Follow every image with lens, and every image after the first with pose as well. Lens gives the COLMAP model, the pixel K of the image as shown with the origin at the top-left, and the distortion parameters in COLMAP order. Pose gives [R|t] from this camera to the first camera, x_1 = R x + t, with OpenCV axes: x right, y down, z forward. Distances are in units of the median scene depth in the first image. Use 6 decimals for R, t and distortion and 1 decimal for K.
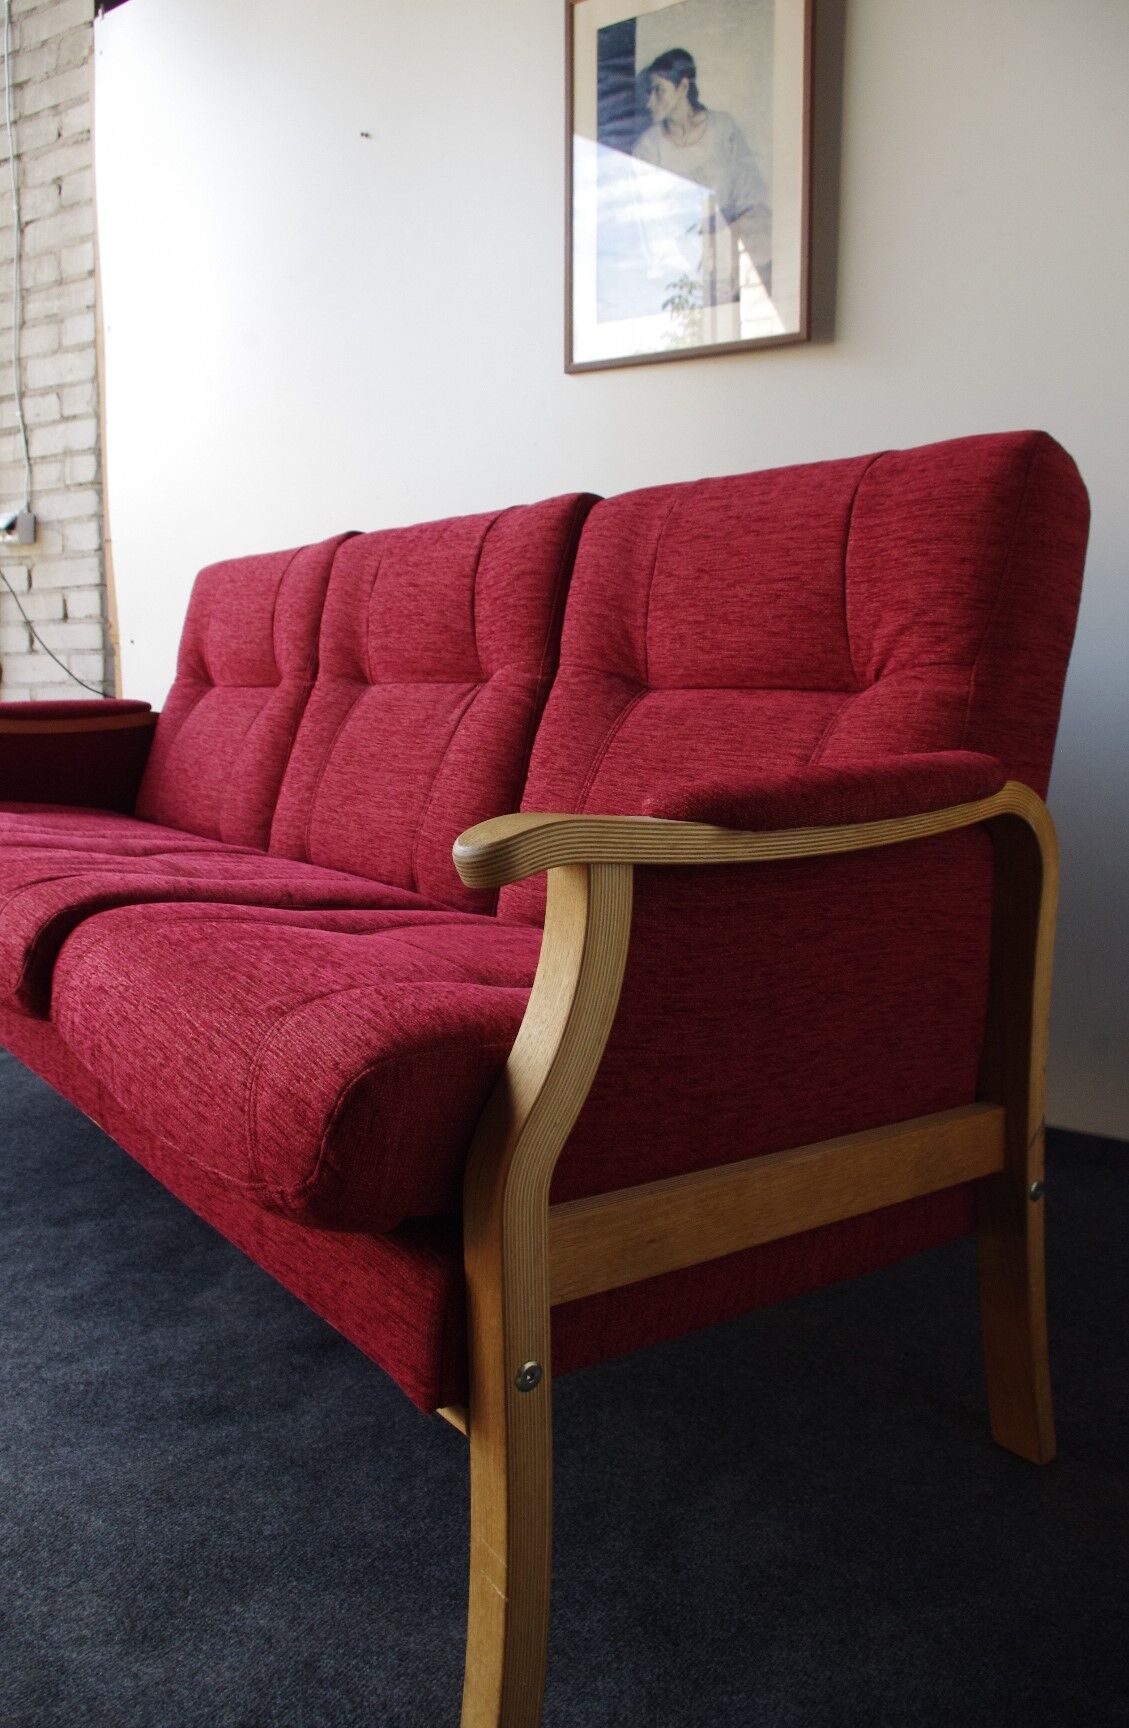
lens RADIAL K [[1307.7, 0, 532.4], [0, 1307.7, 843.8], [0, 0, 1]] dist [-0.093721, 0.041104]
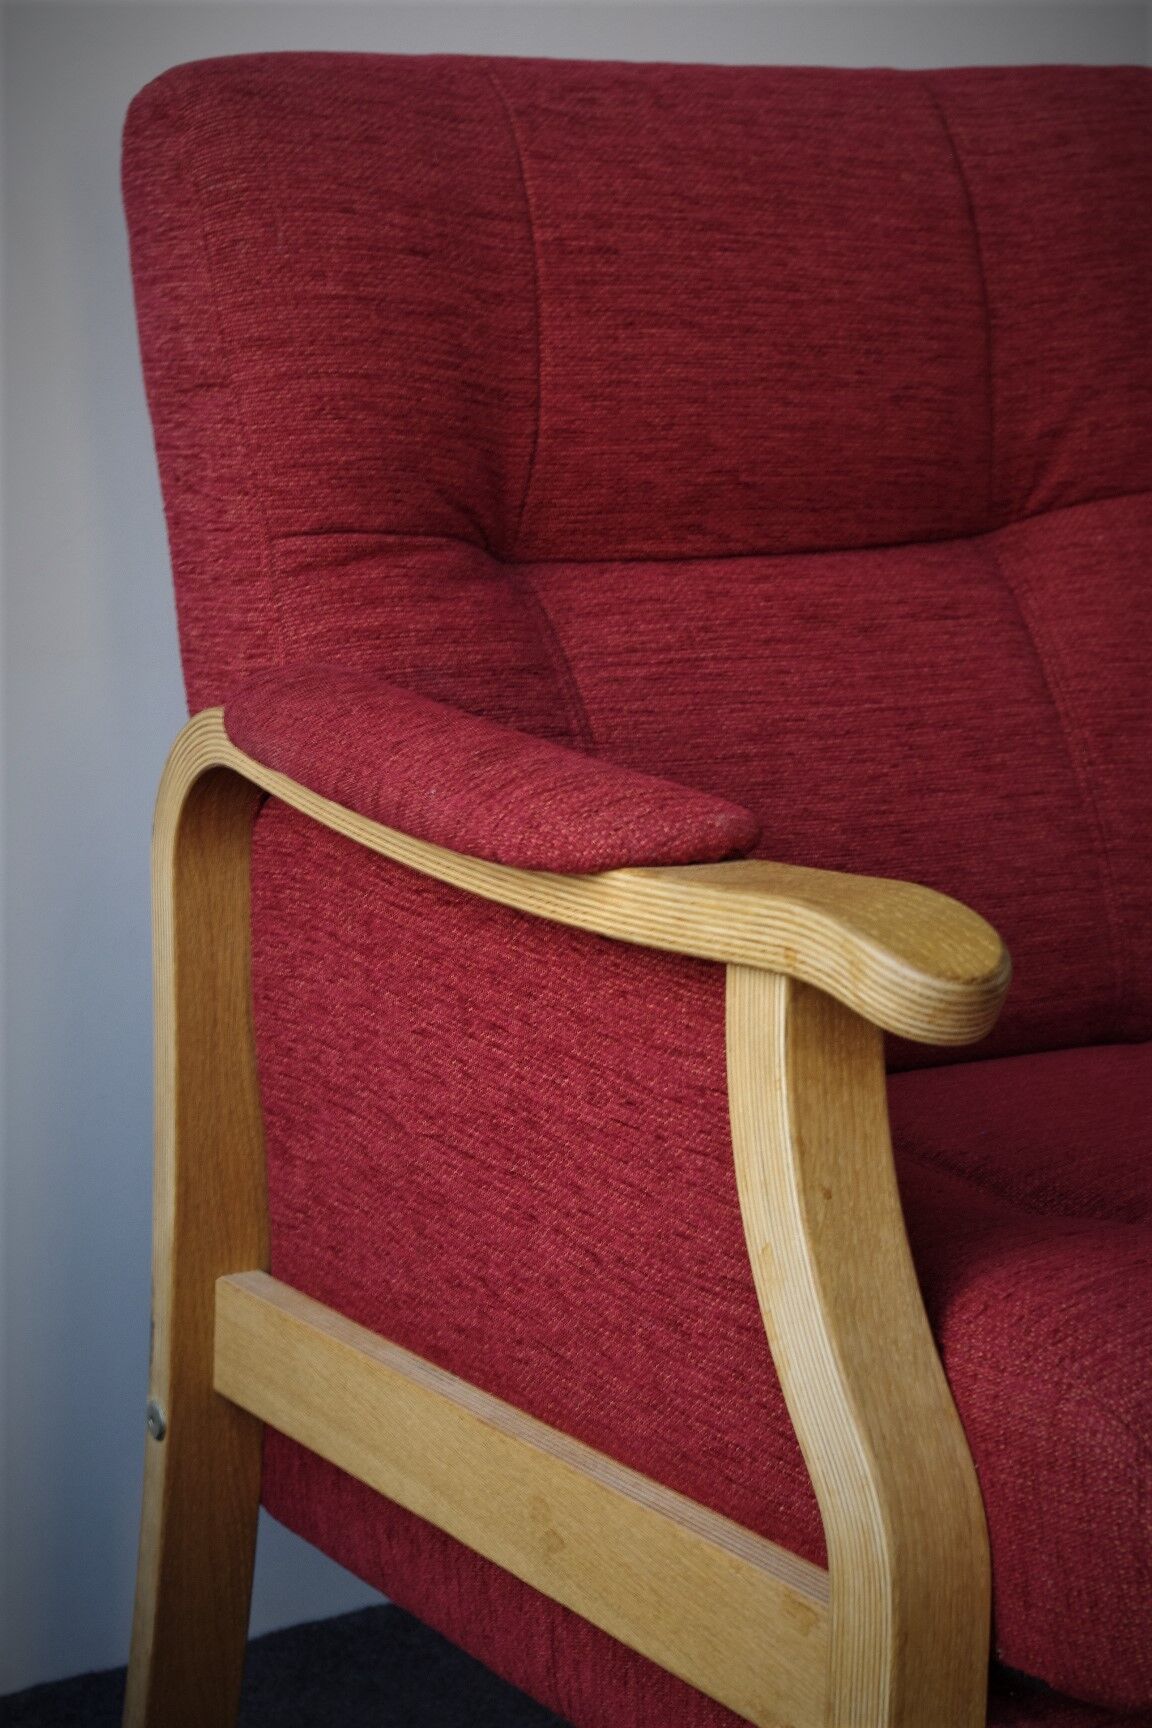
lens RADIAL K [[3050.7, 0, 568.7], [0, 3050.7, 860.1], [0, 0, 1]] dist [0.051636, 0.000000]
pose [[0.106211, -0.224510, 0.968666, -1.634711], [0.107193, 0.971085, 0.213317, -0.368967], [-0.988549, 0.081177, 0.127206, 1.737640]]
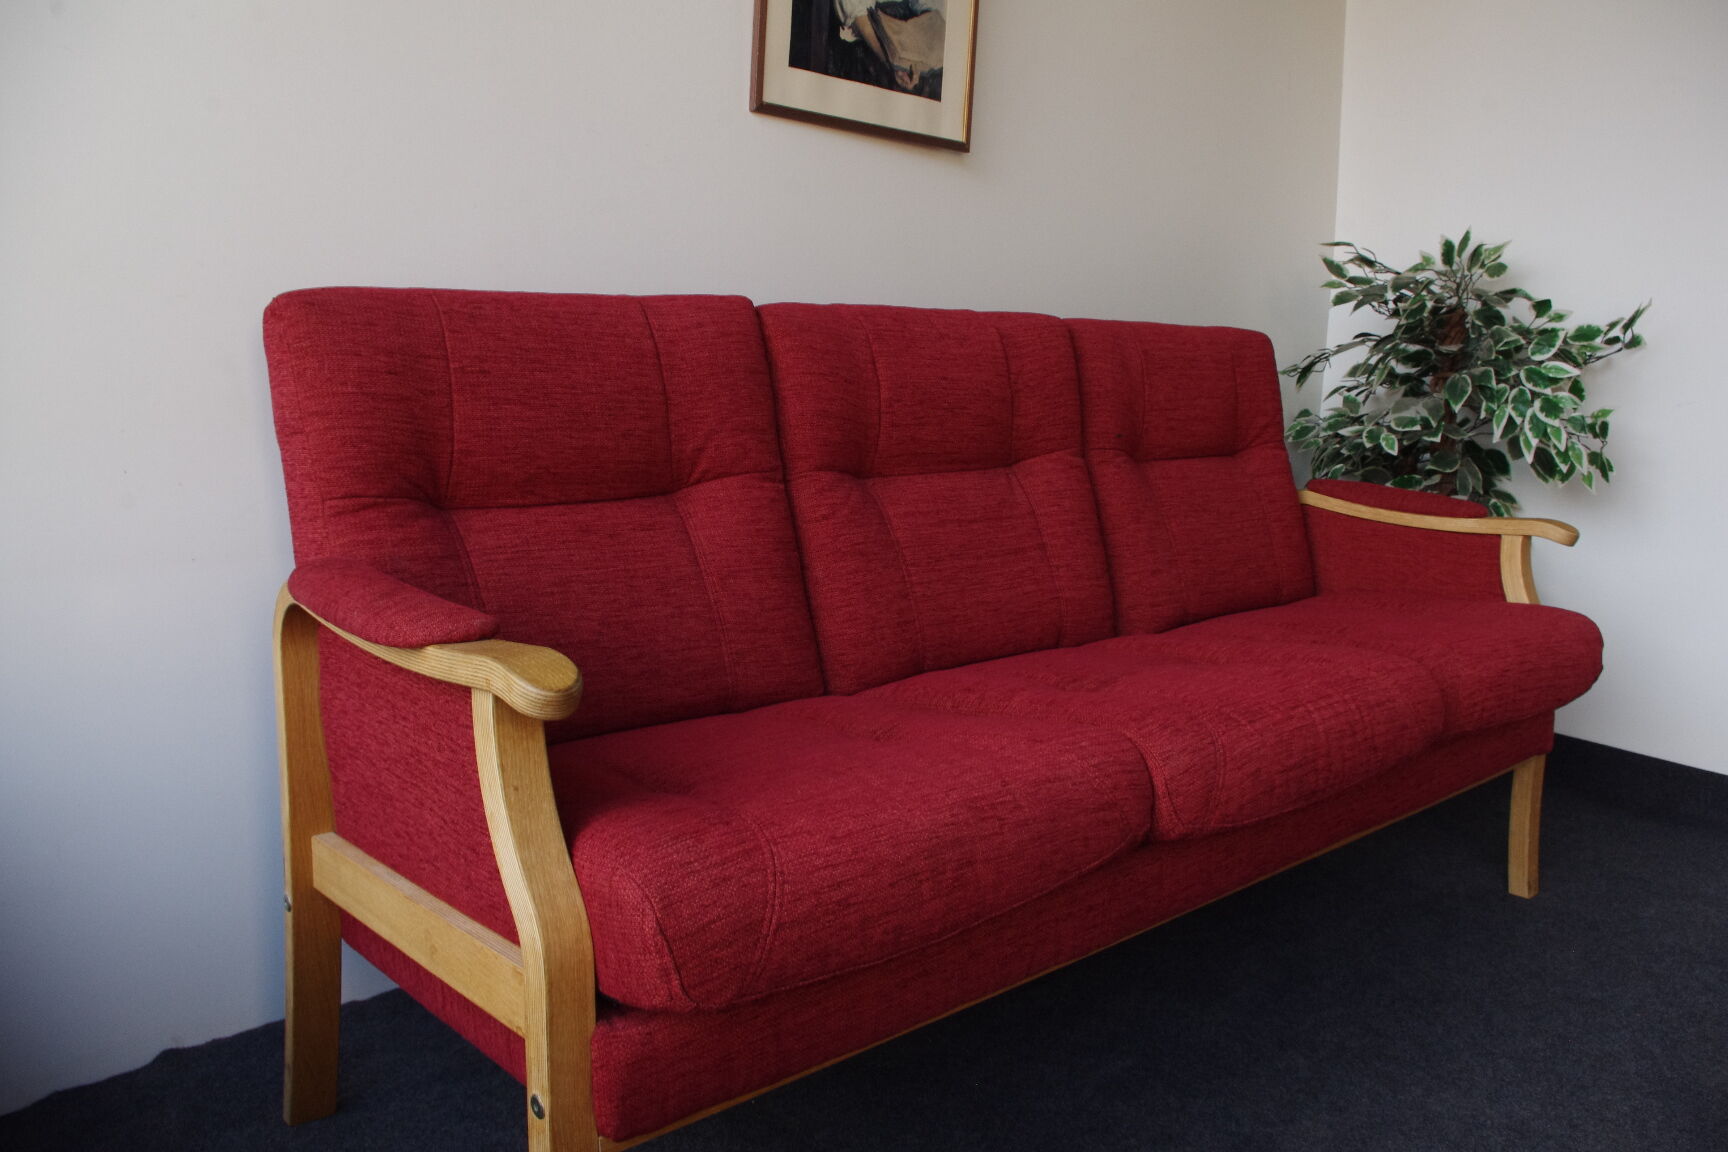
lens RADIAL K [[1311.3, 0, 882.3], [0, 1311.3, 563.2], [0, 0, 1]] dist [-0.096423, 0.045733]
pose [[-0.076133, -0.171560, 0.982228, -1.609809], [0.100749, 0.978721, 0.178757, -0.348416], [-0.991995, 0.112567, -0.057228, 1.593241]]
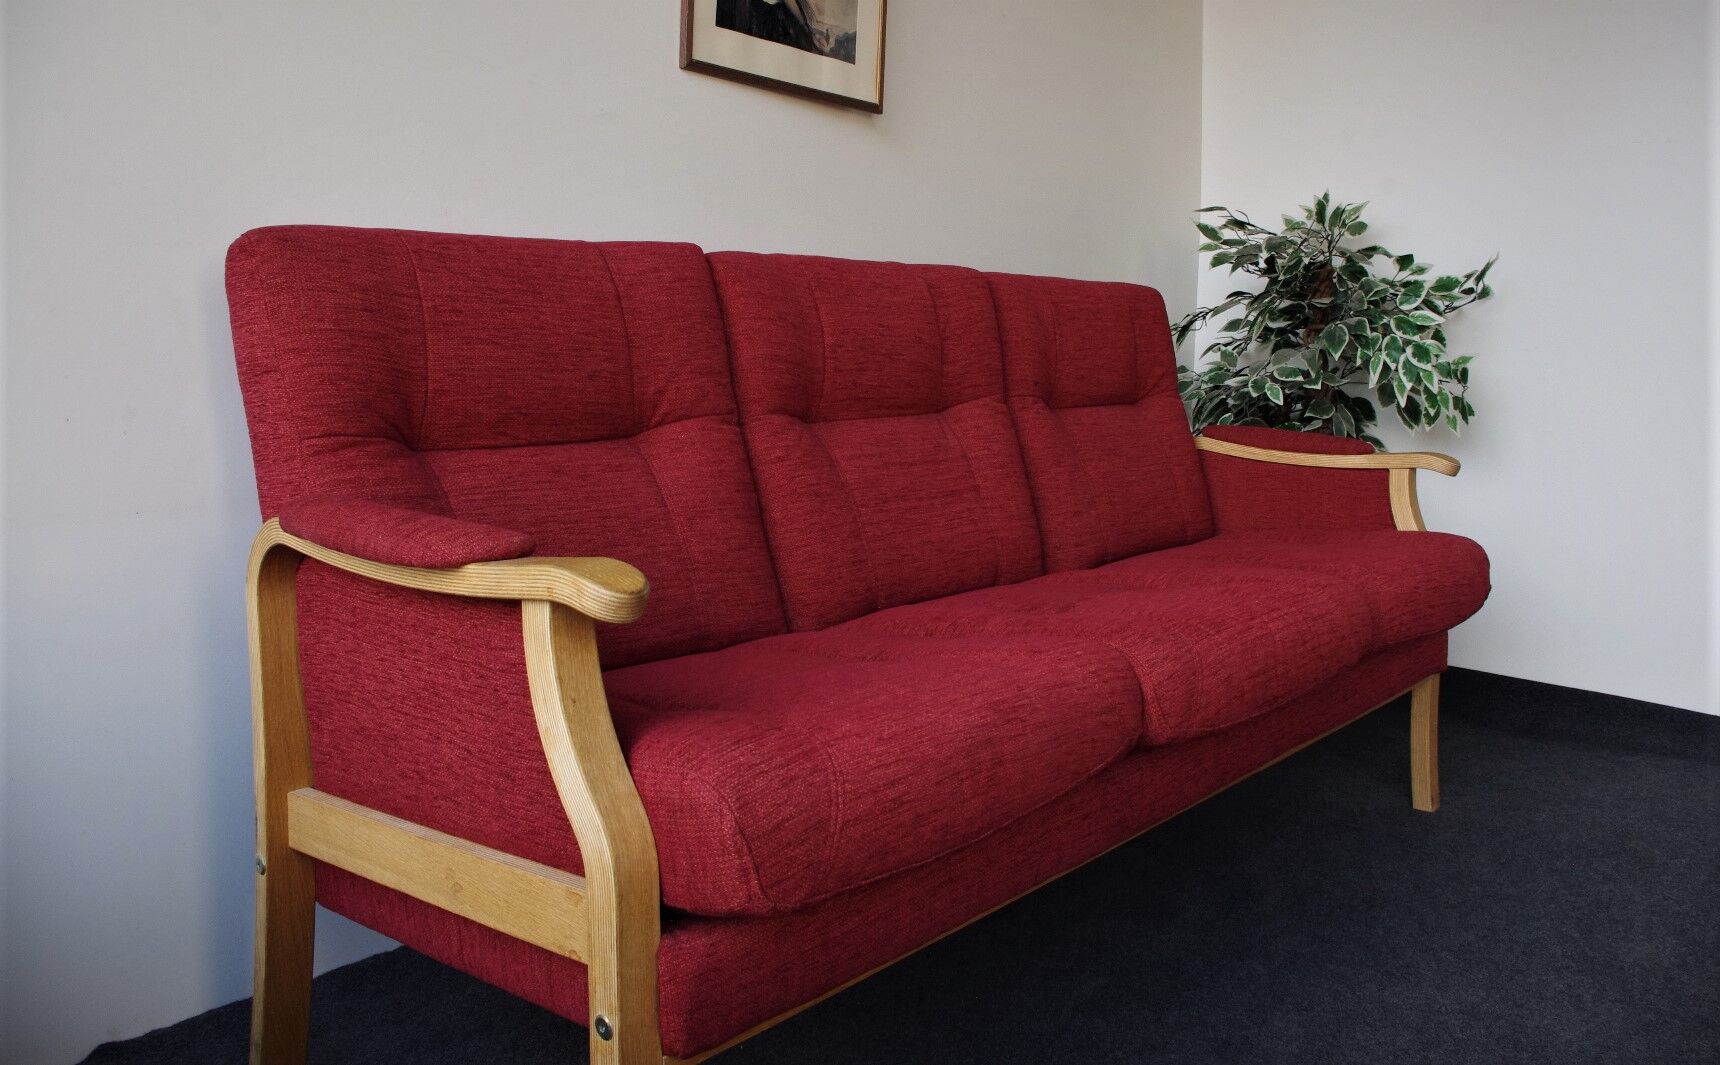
lens RADIAL K [[1317.7, 0, 882.2], [0, 1317.7, 480.1], [0, 0, 1]] dist [-0.096633, 0.046425]
pose [[-0.210679, -0.111335, 0.971195, -1.628093], [0.111713, 0.984243, 0.137064, -0.314005], [-0.971151, 0.137372, -0.194922, 1.736151]]
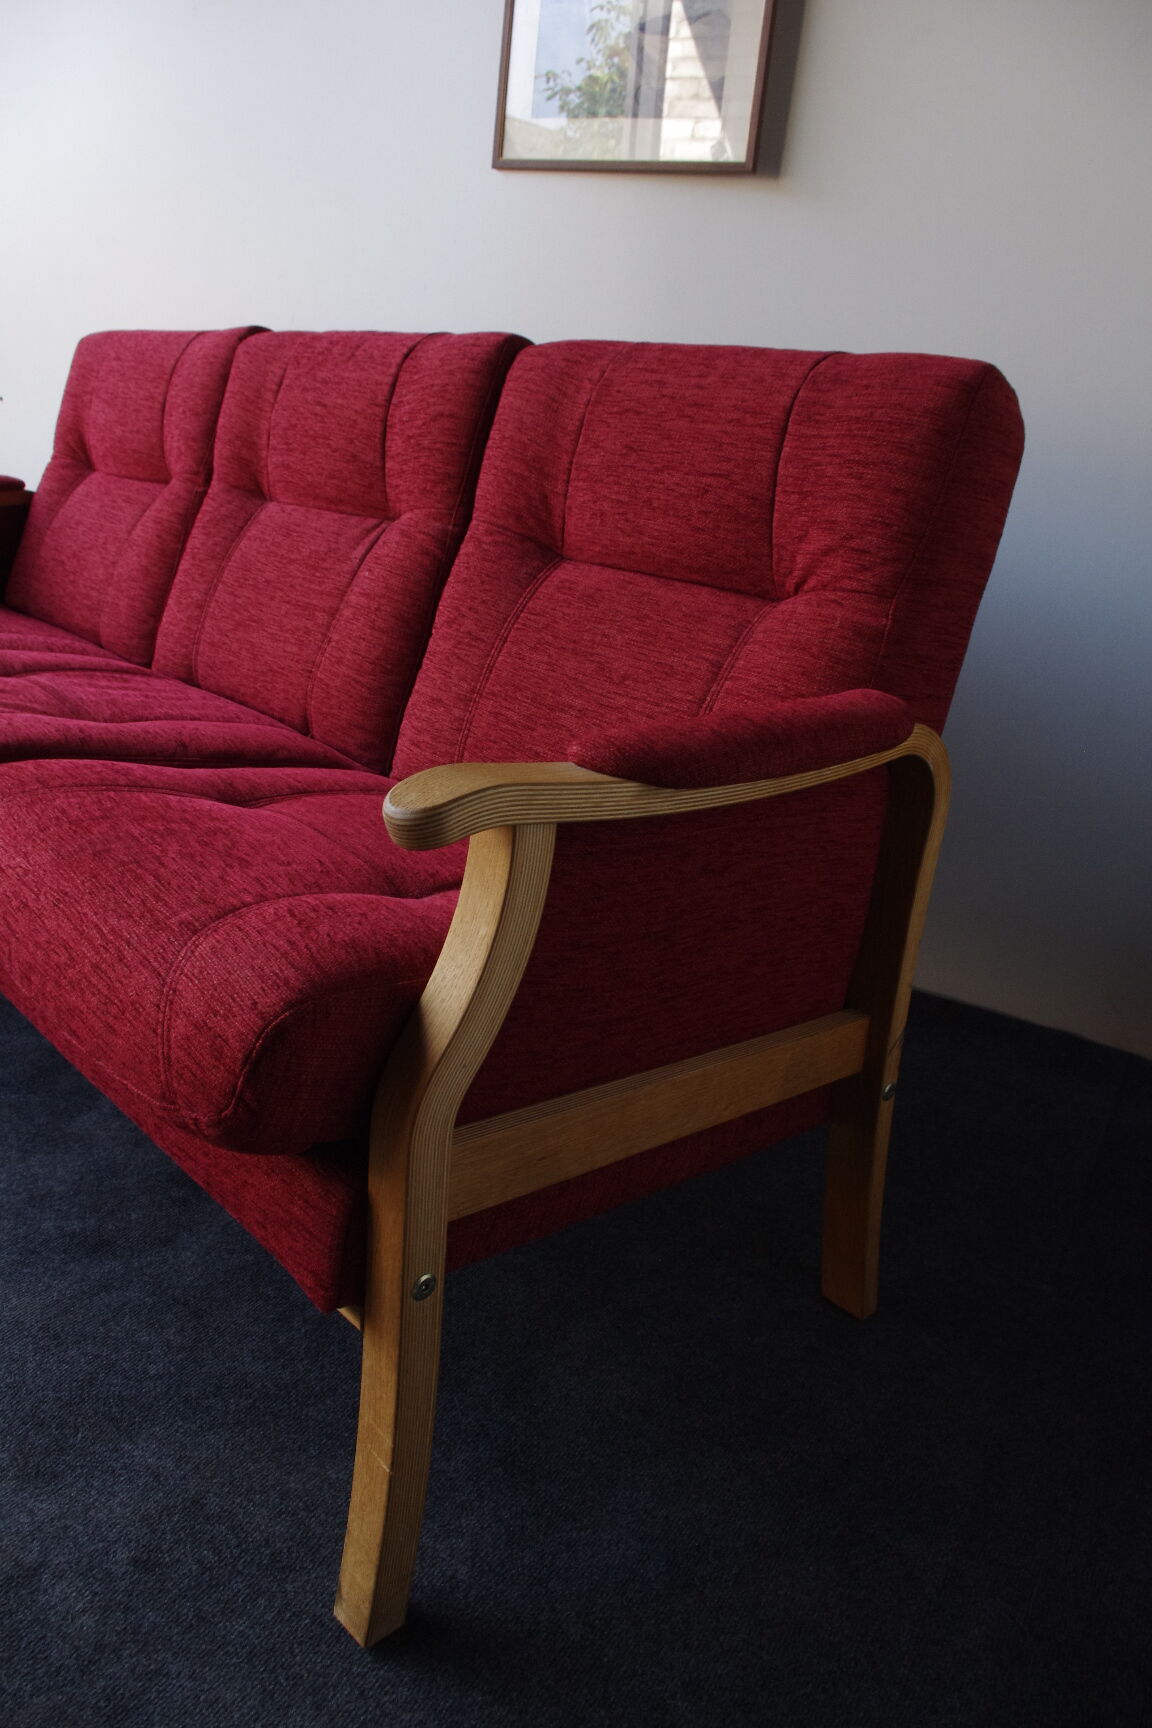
lens RADIAL K [[1311.3, 0, 553.9], [0, 1311.3, 841.7], [0, 0, 1]] dist [-0.096423, 0.045733]
pose [[0.990069, 0.059425, 0.127404, -0.034751], [-0.081689, 0.980750, 0.177362, -0.095096], [-0.114412, -0.186008, 0.975864, 0.001733]]
